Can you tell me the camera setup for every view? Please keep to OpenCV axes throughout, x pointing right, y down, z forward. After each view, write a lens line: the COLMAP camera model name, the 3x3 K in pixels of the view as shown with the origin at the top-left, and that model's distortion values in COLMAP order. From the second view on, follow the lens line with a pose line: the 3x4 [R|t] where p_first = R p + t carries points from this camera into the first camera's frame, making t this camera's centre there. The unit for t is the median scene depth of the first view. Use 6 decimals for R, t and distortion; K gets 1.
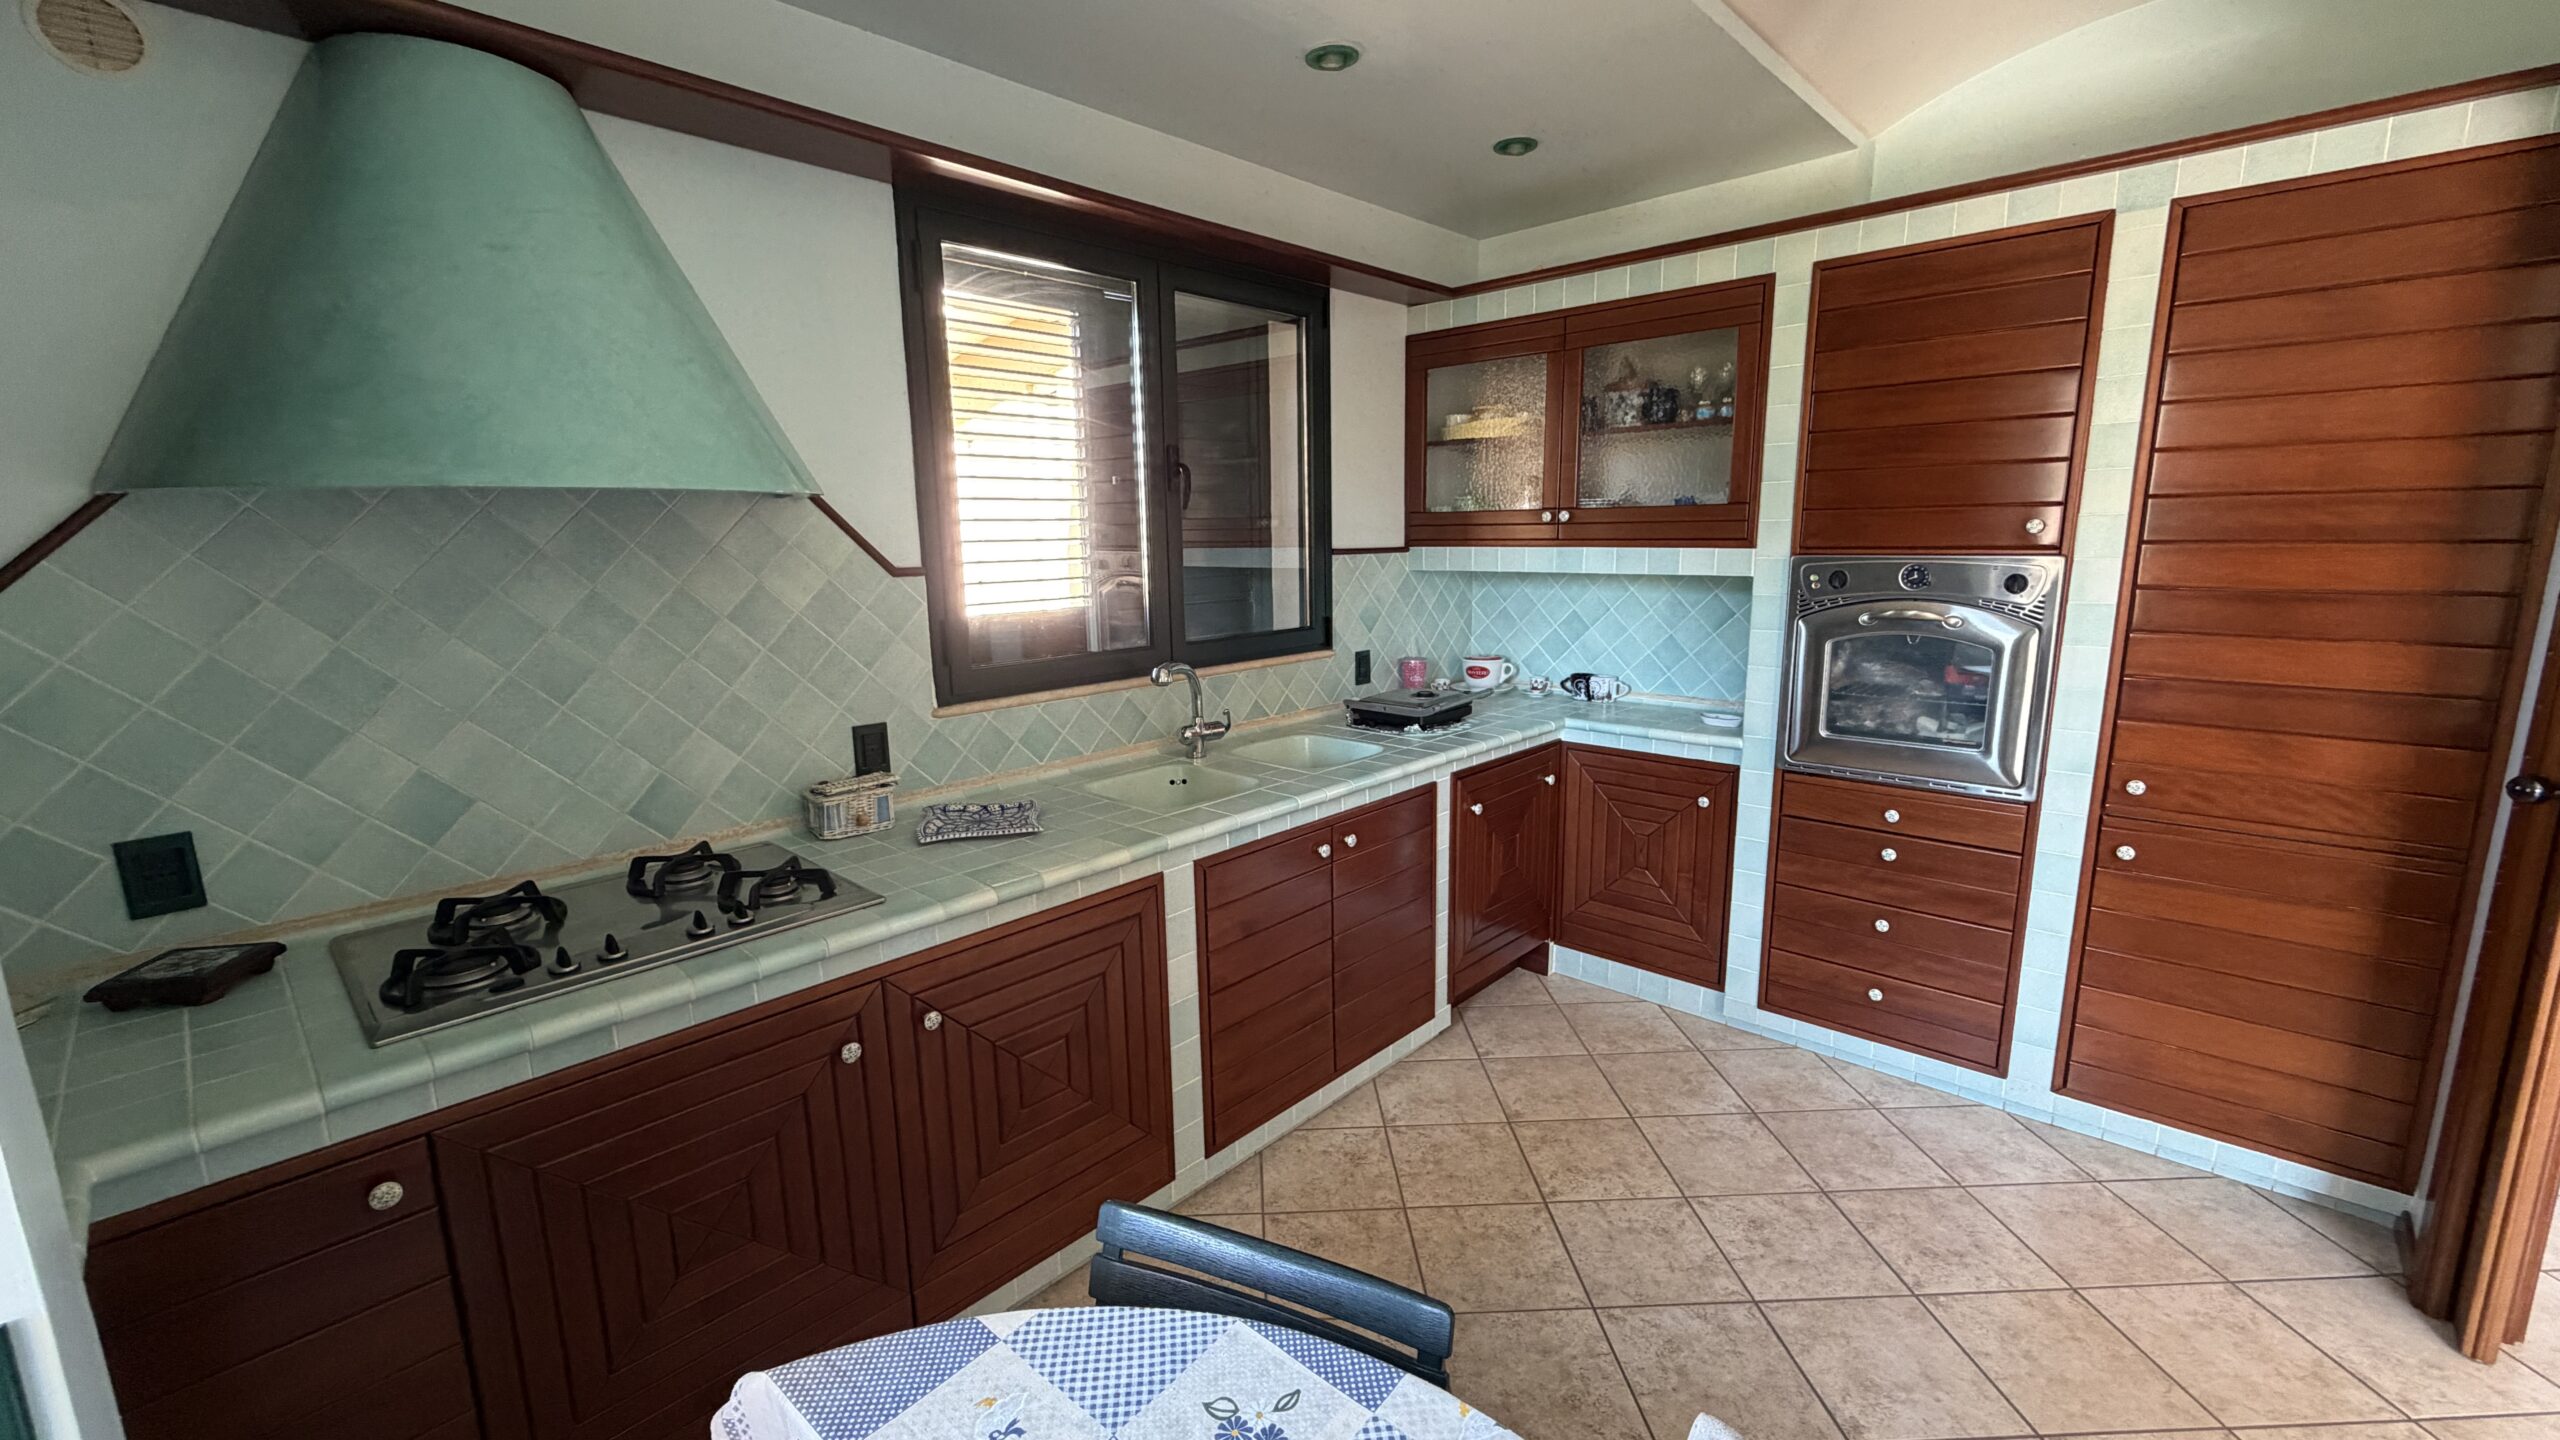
lens RADIAL K [[1024.3, 0, 1274.2], [0, 1024.3, 728.1], [0, 0, 1]] dist [0.003700, -0.000634]
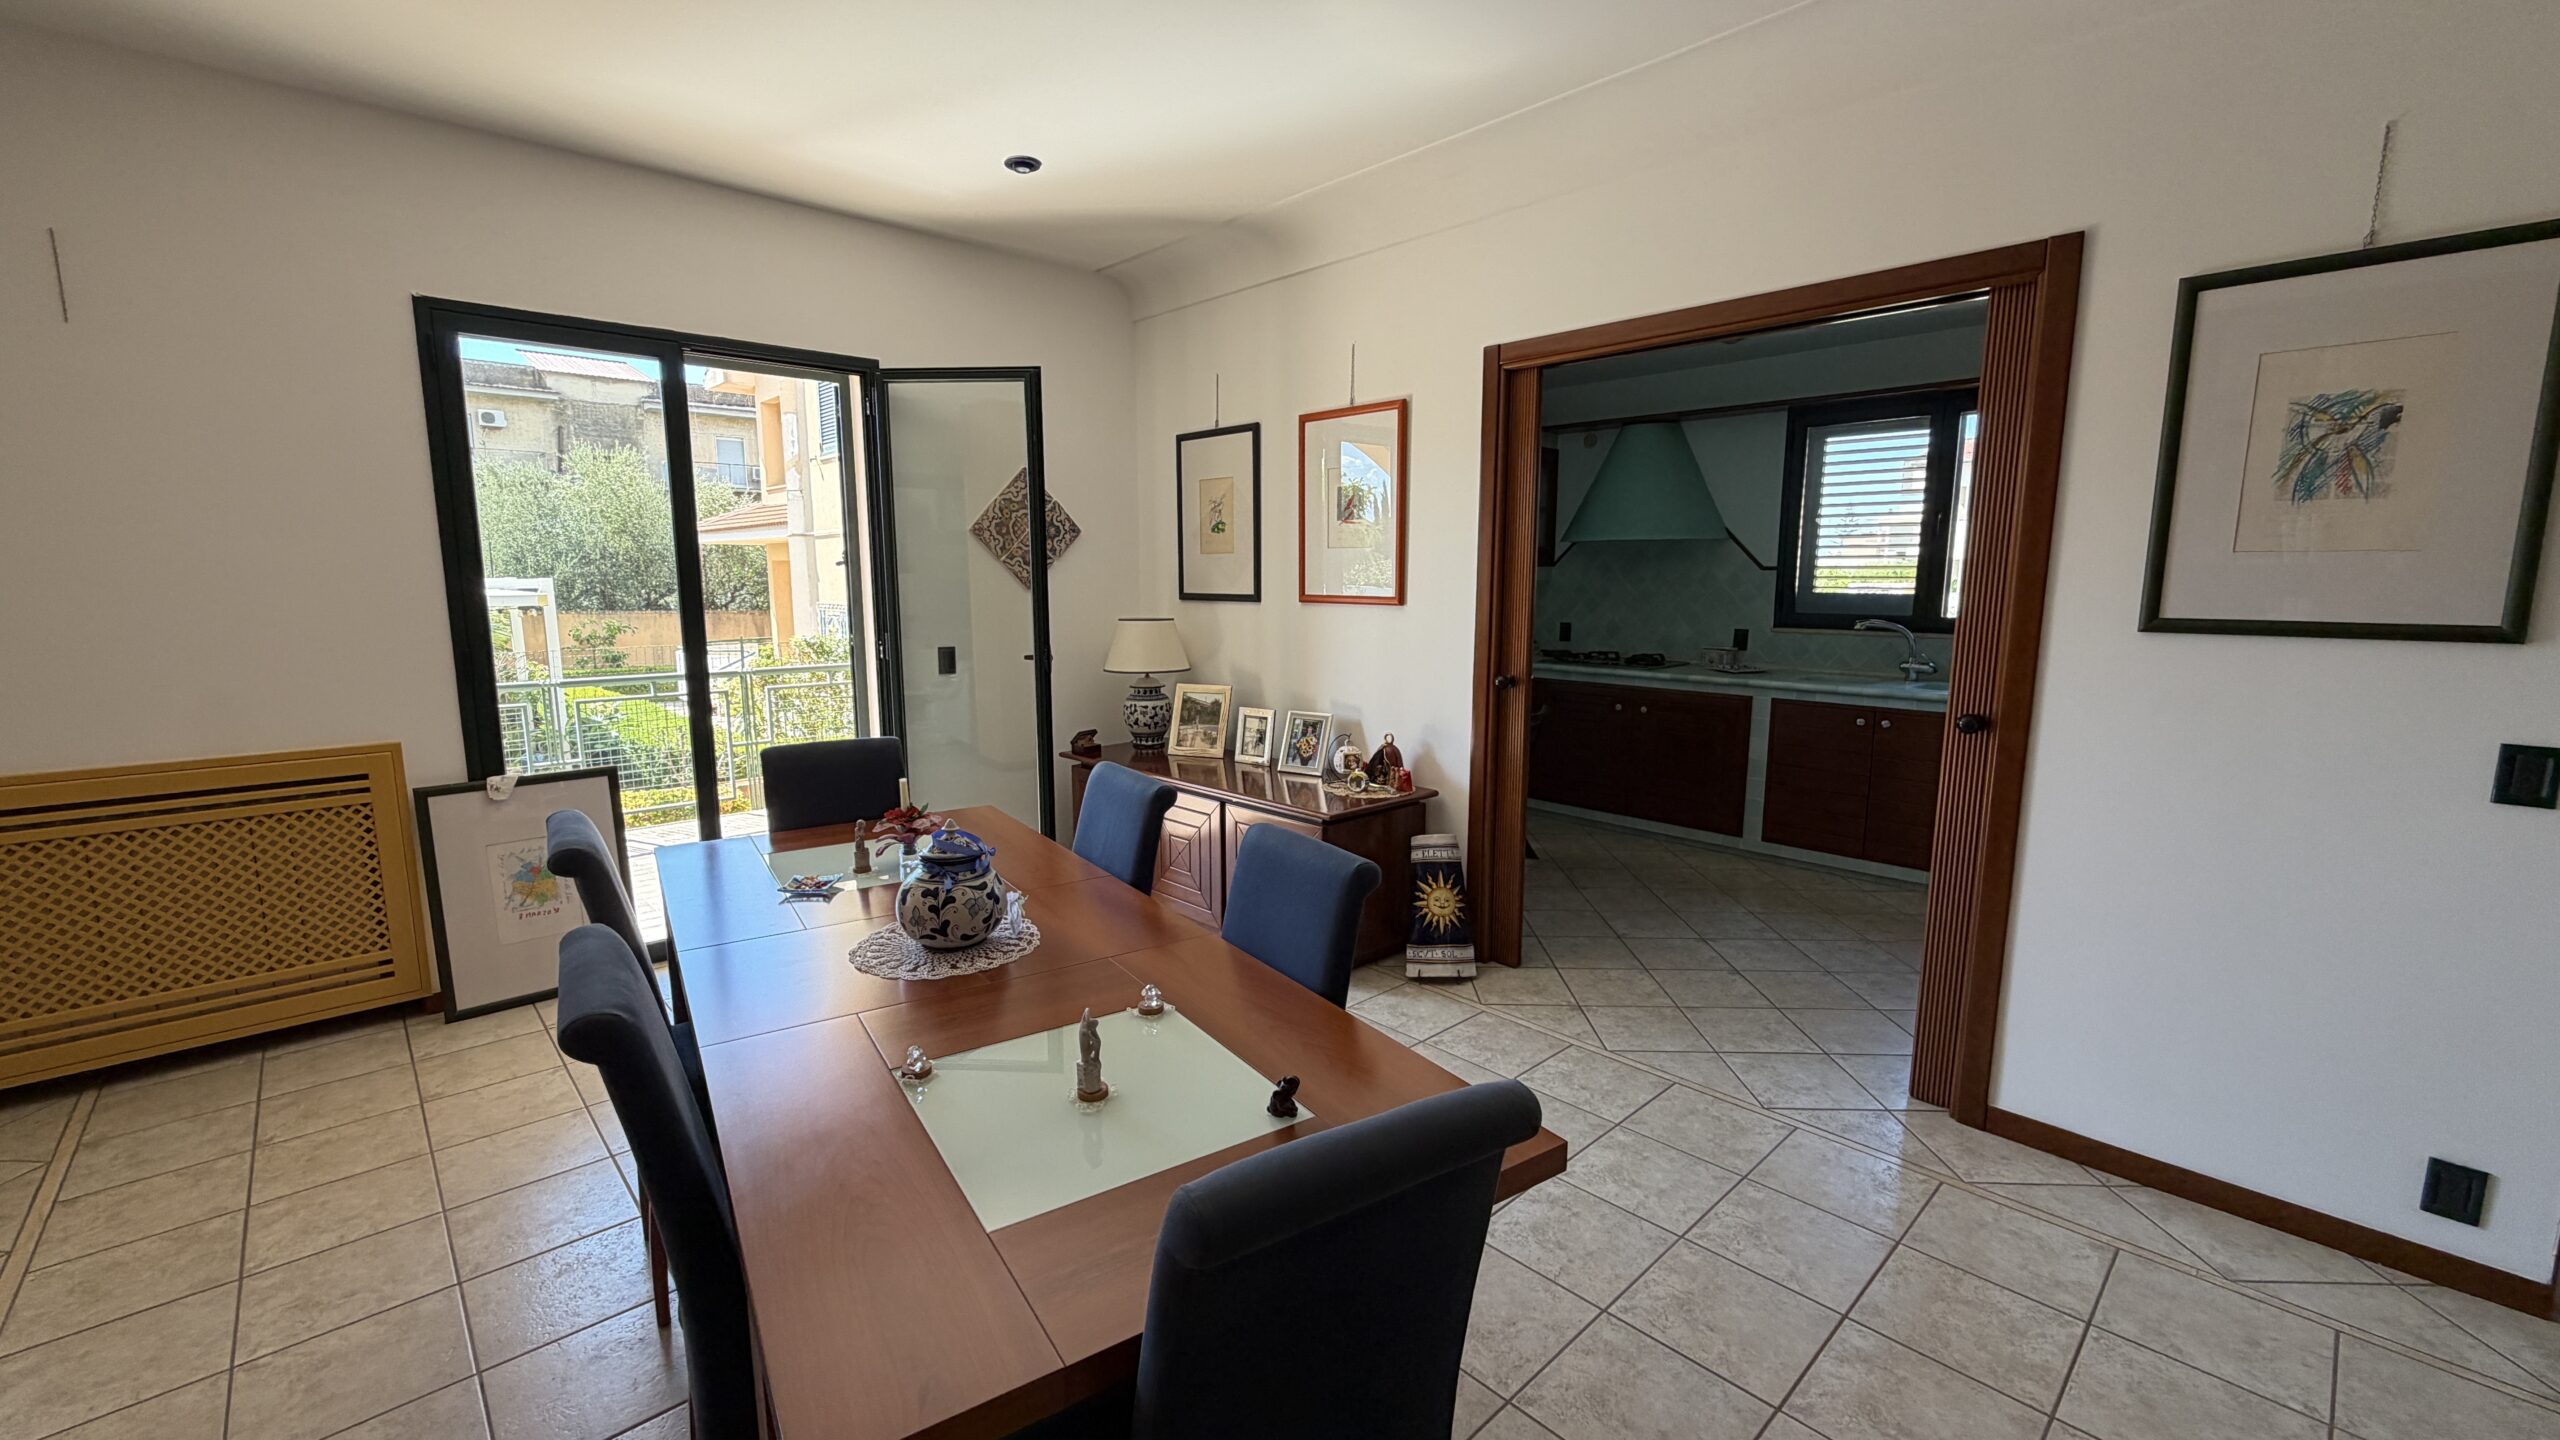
lens RADIAL K [[1024.3, 0, 1276.4], [0, 1024.3, 716.9], [0, 0, 1]] dist [0.003700, -0.000634]
pose [[-0.062474, 0.157883, -0.985480, 2.088919], [-0.190627, 0.967342, 0.167062, 0.002135], [0.979673, 0.198296, -0.030337, 0.014619]]
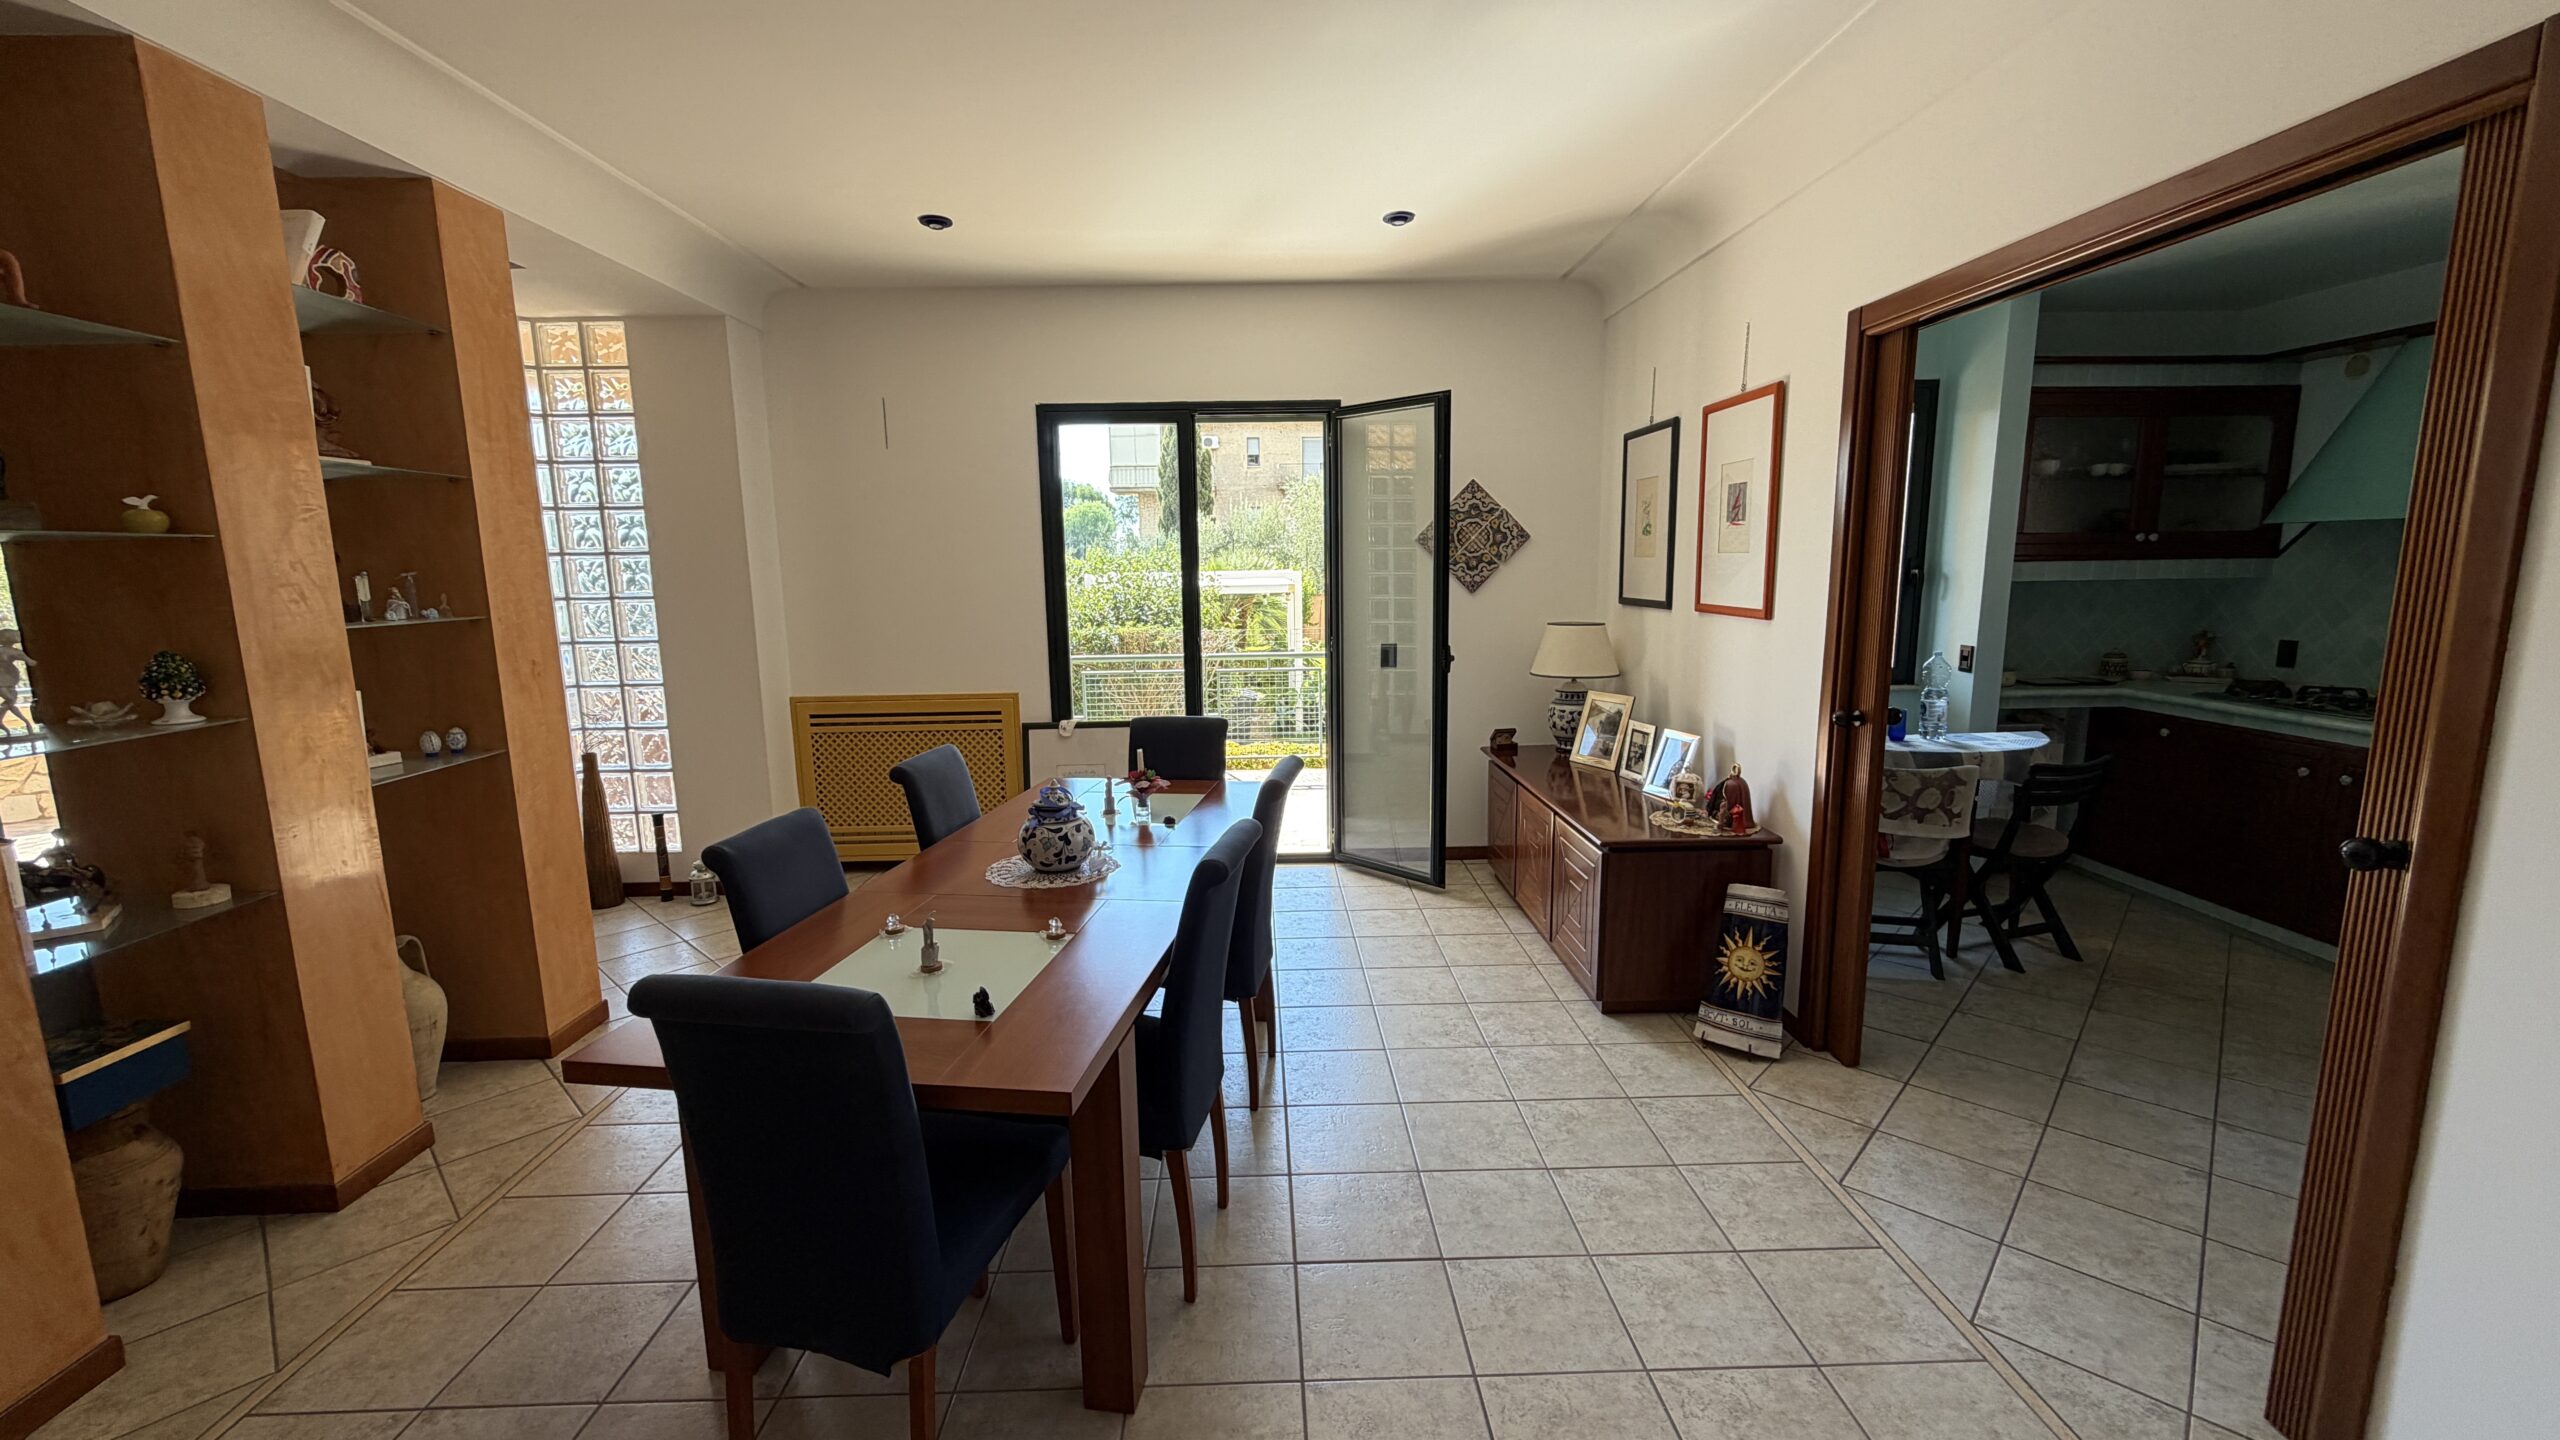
lens RADIAL K [[1024.3, 0, 1274.9], [0, 1024.3, 716.3], [0, 0, 1]] dist [0.003700, -0.000634]
pose [[-0.710810, 0.135148, -0.690279, 1.920040], [-0.106848, 0.949233, 0.295873, -0.156101], [0.695222, 0.284064, -0.660284, 0.629995]]
